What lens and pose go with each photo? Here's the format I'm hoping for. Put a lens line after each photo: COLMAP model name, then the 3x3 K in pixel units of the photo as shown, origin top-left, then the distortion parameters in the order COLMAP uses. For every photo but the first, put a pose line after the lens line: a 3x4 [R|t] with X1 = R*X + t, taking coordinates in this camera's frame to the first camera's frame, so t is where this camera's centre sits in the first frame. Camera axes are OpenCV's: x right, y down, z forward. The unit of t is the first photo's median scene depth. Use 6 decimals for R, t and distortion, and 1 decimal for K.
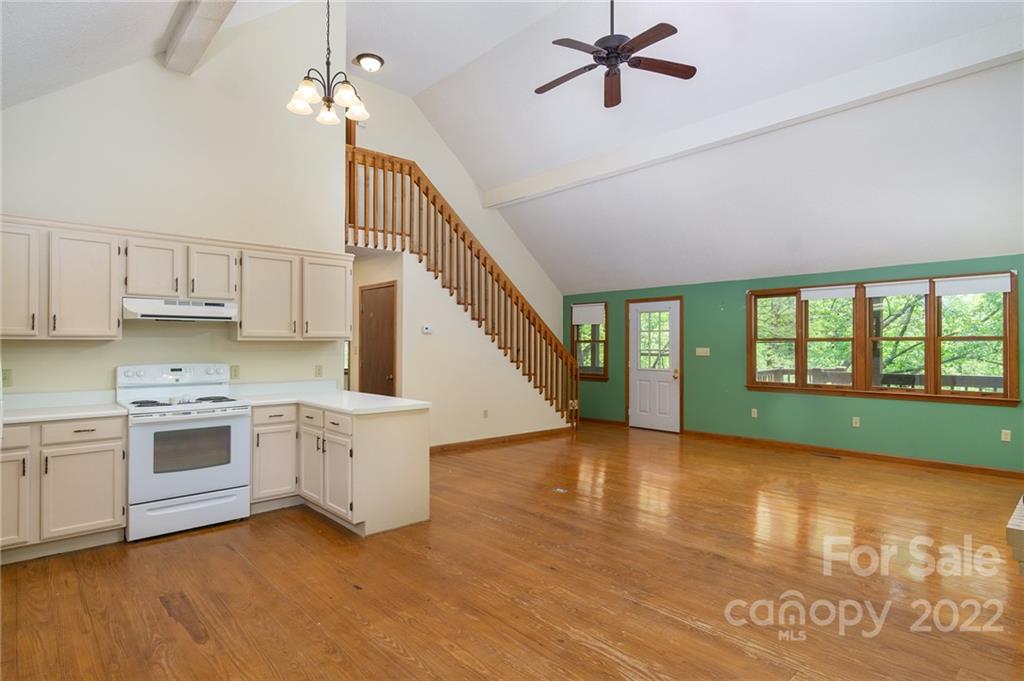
lens RADIAL K [[539.3, 0, 512.0], [0, 539.3, 337.7], [0, 0, 1]] dist [0.002747, 0.002446]
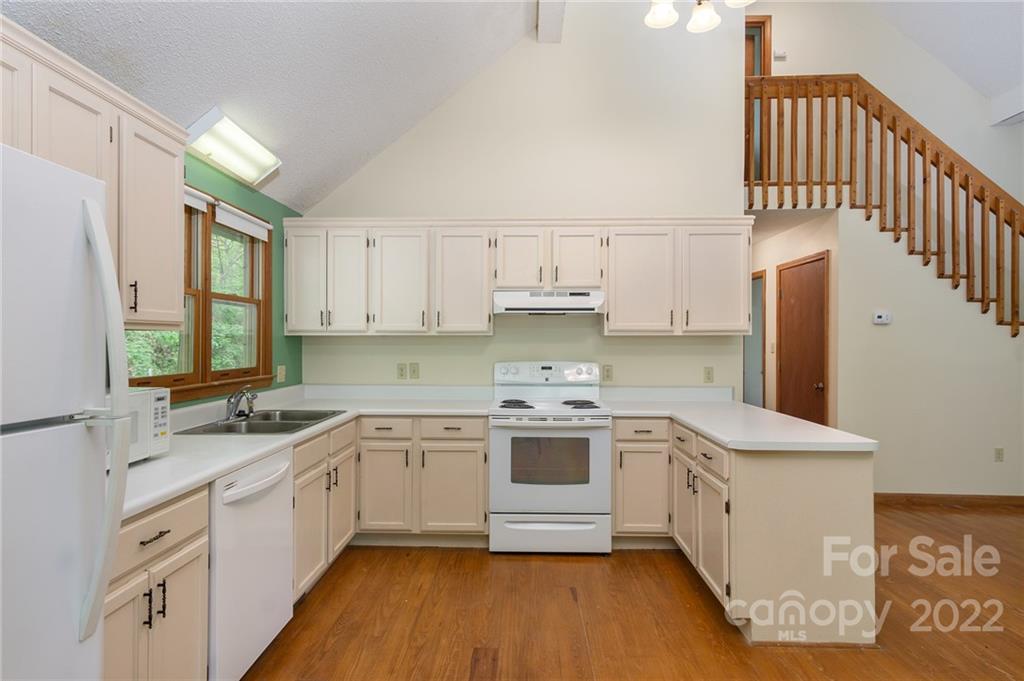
lens RADIAL K [[539.3, 0, 512.0], [0, 539.3, 337.7], [0, 0, 1]] dist [0.002747, 0.002446]
pose [[0.715839, -0.002413, -0.698262, -0.025734], [0.007925, 0.999958, 0.004669, 0.003565], [0.698221, -0.008876, 0.715827, 0.310327]]
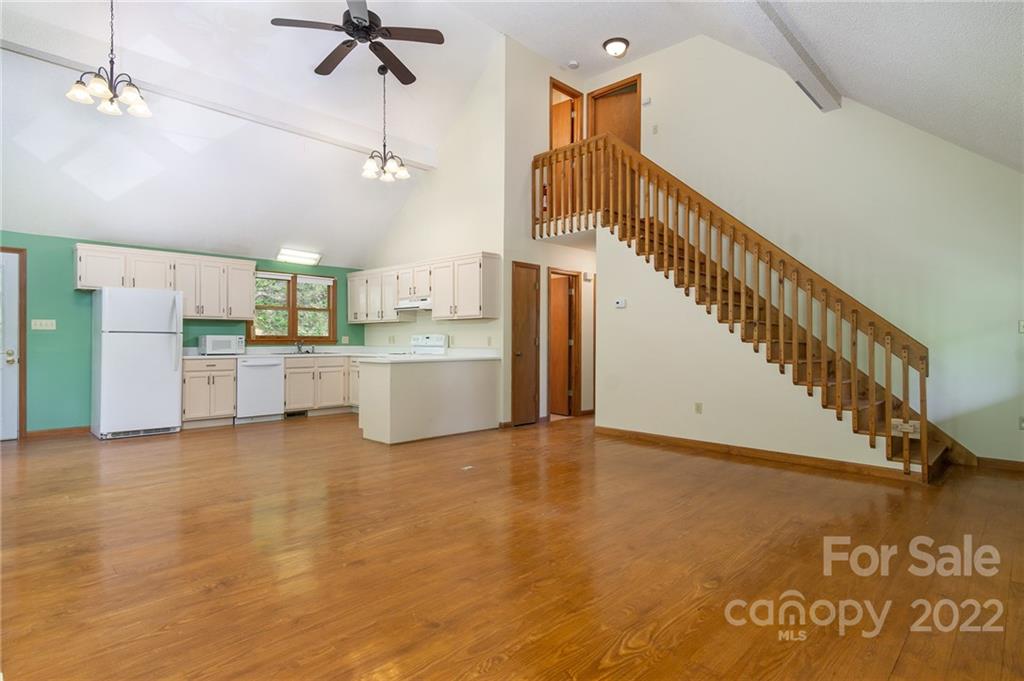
lens RADIAL K [[539.3, 0, 512.0], [0, 539.3, 337.7], [0, 0, 1]] dist [0.002747, 0.002446]
pose [[0.060990, -0.005113, -0.998125, 1.201722], [0.011894, 0.999920, -0.004395, 0.071800], [0.998068, -0.011603, 0.061045, 1.189540]]
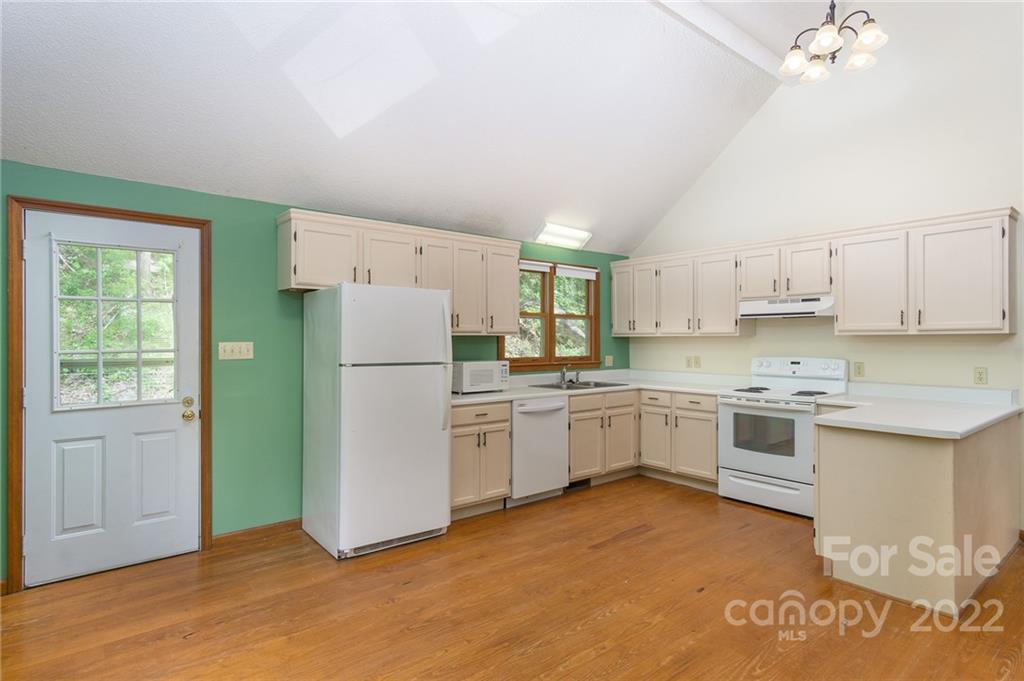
lens RADIAL K [[539.3, 0, 512.0], [0, 539.3, 337.7], [0, 0, 1]] dist [0.002747, 0.002446]
pose [[-0.061323, -0.002891, -0.998114, 0.497268], [0.014748, 0.999884, -0.003802, 0.005146], [0.998009, -0.014953, -0.061274, 0.511645]]
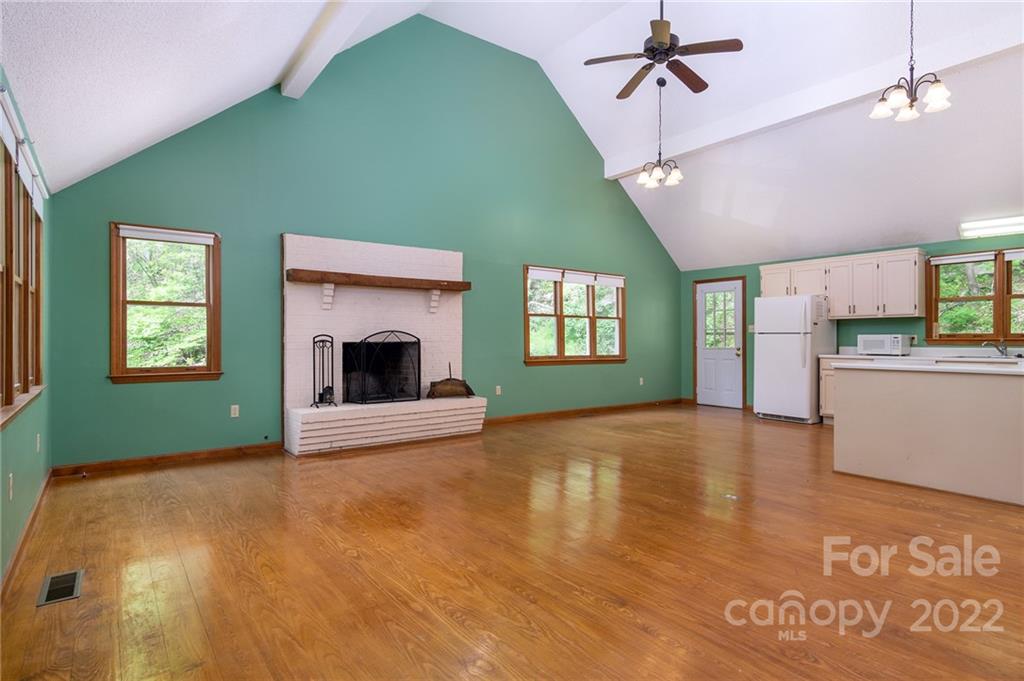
lens RADIAL K [[539.3, 0, 512.0], [0, 539.3, 337.7], [0, 0, 1]] dist [0.002747, 0.002446]
pose [[-0.995574, 0.001304, 0.093972, 0.381415], [-0.000446, 0.999827, -0.018598, 0.085561], [-0.093979, -0.018557, -0.995401, 2.073583]]
